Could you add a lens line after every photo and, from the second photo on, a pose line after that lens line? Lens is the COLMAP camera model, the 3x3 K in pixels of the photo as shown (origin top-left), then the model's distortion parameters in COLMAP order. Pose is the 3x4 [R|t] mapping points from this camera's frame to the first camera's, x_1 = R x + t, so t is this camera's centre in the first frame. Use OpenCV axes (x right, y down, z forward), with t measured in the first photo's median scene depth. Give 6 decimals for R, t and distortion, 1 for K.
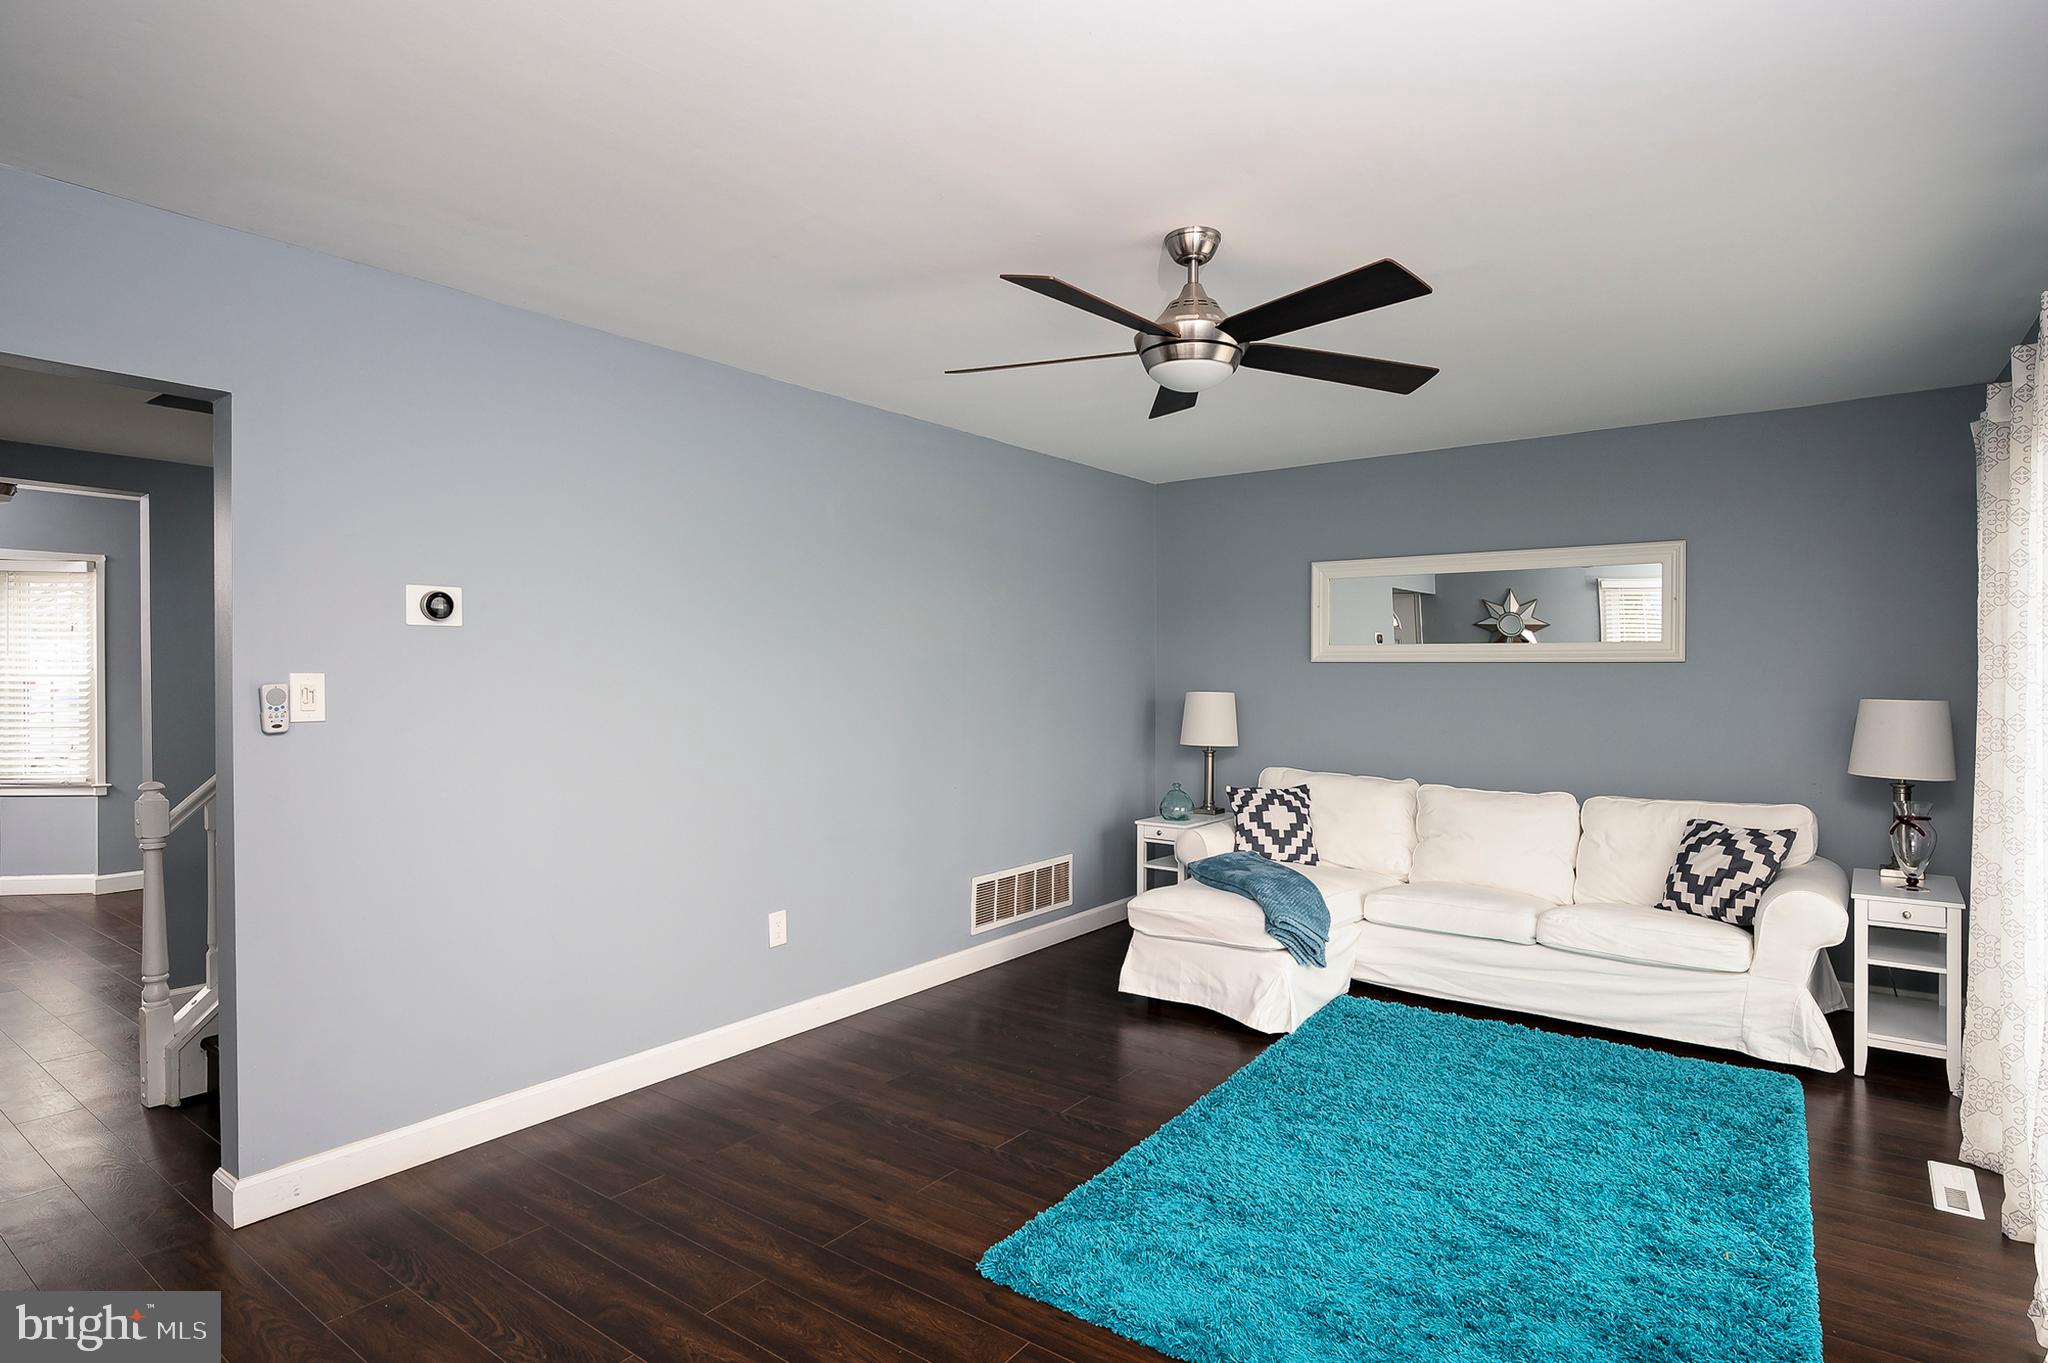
lens RADIAL K [[1073.4, 0, 1021.0], [0, 1073.4, 678.9], [0, 0, 1]] dist [-0.001188, -0.000057]
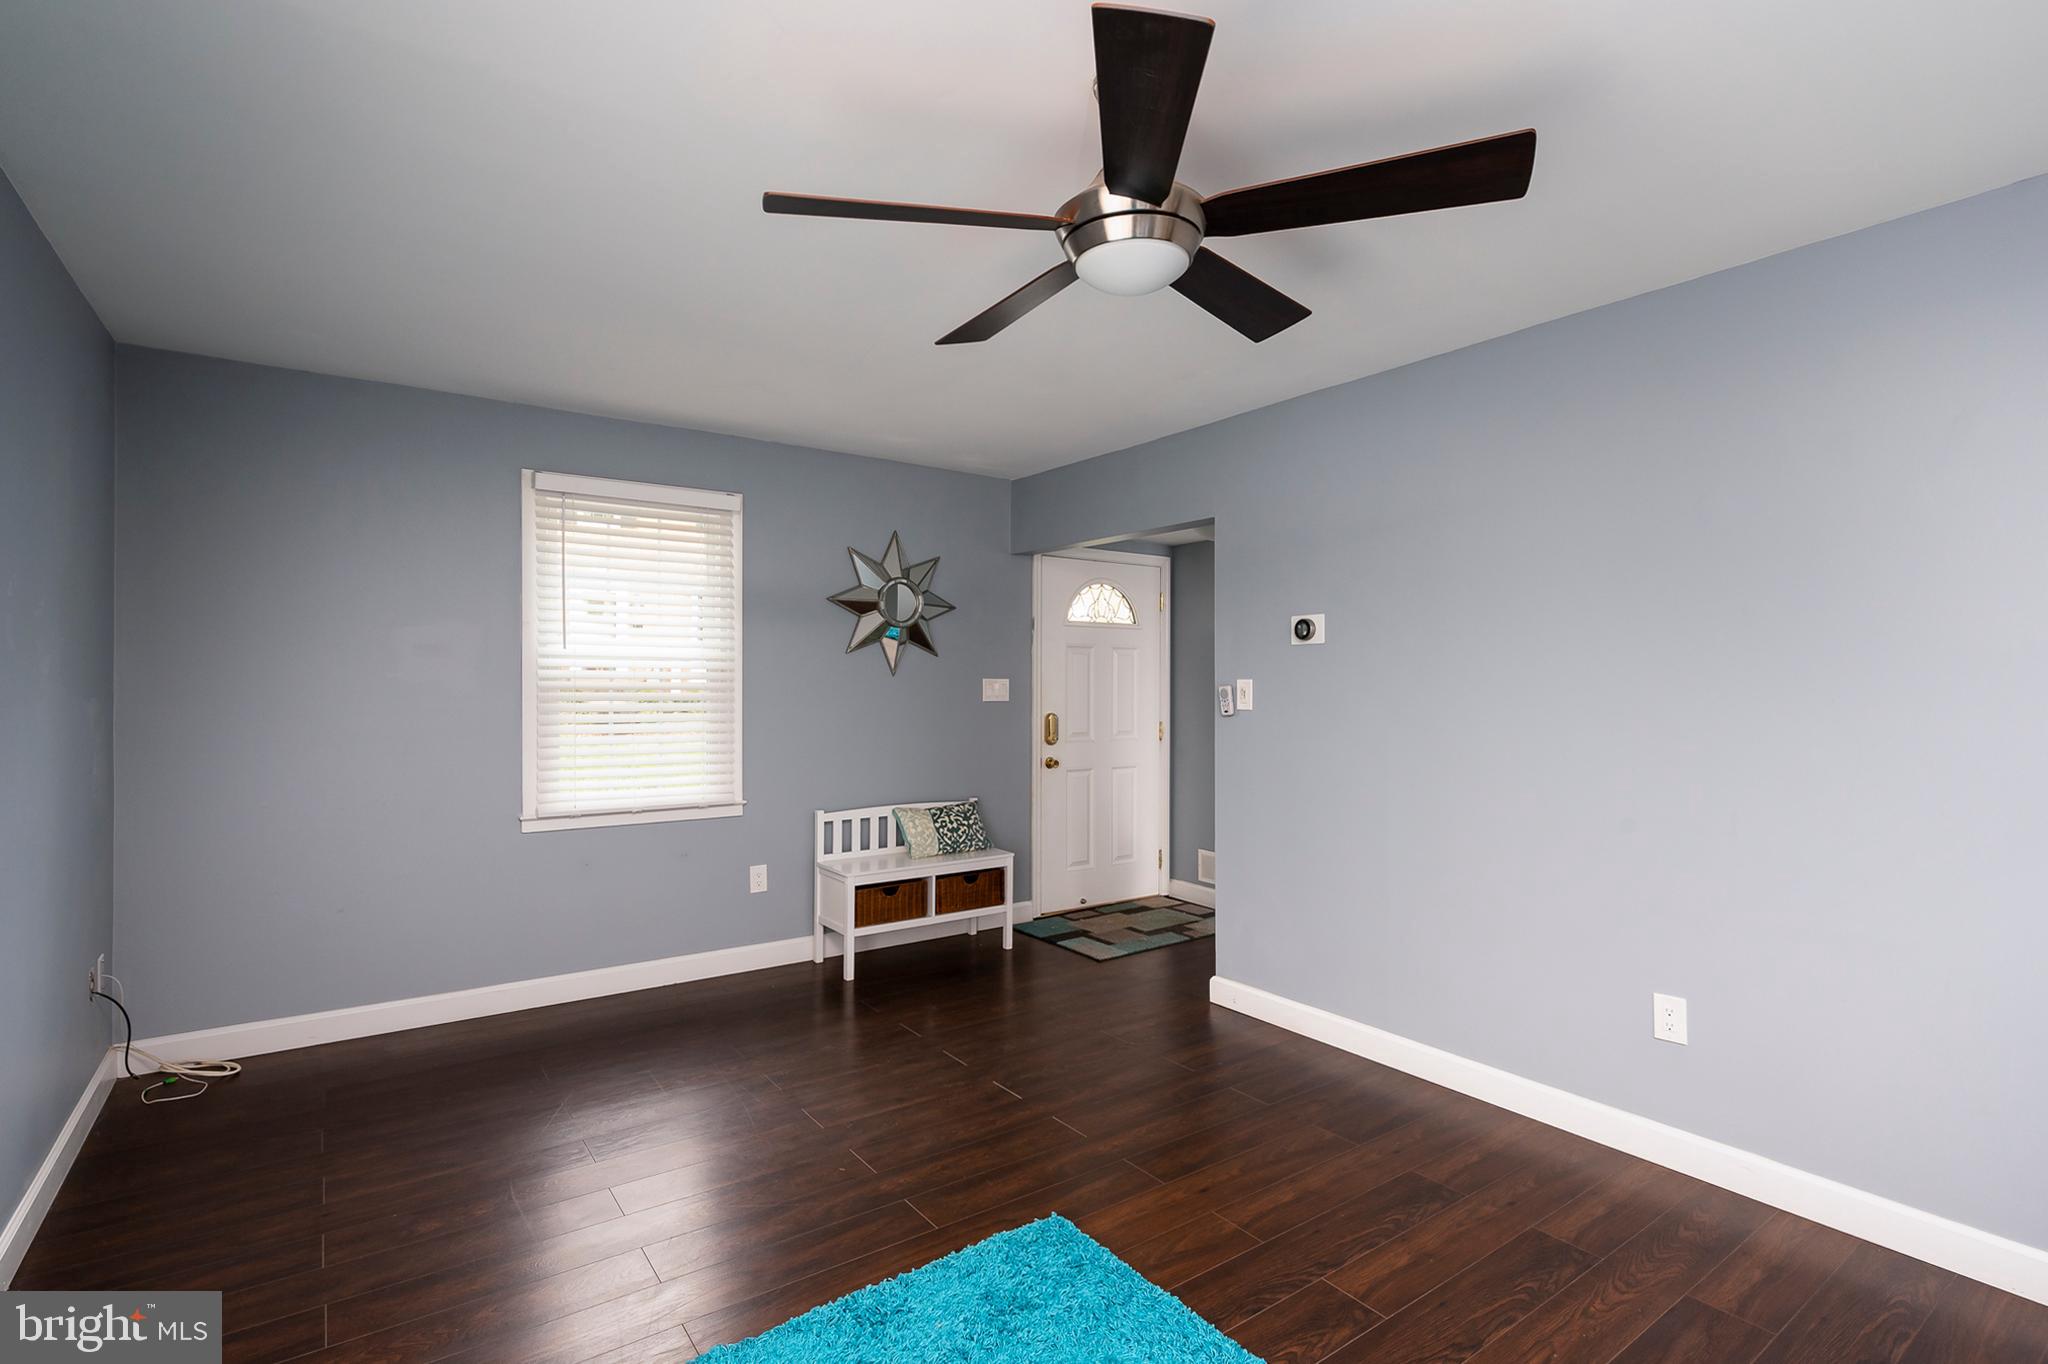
lens RADIAL K [[958.5, 0, 1013.1], [0, 958.5, 683.3], [0, 0, 1]] dist [0.001570, 0.000423]
pose [[-0.299450, -0.004635, -0.954101, 0.980441], [-0.009599, 0.999952, -0.001845, 0.007739], [0.954064, 0.008606, -0.299480, 1.355289]]
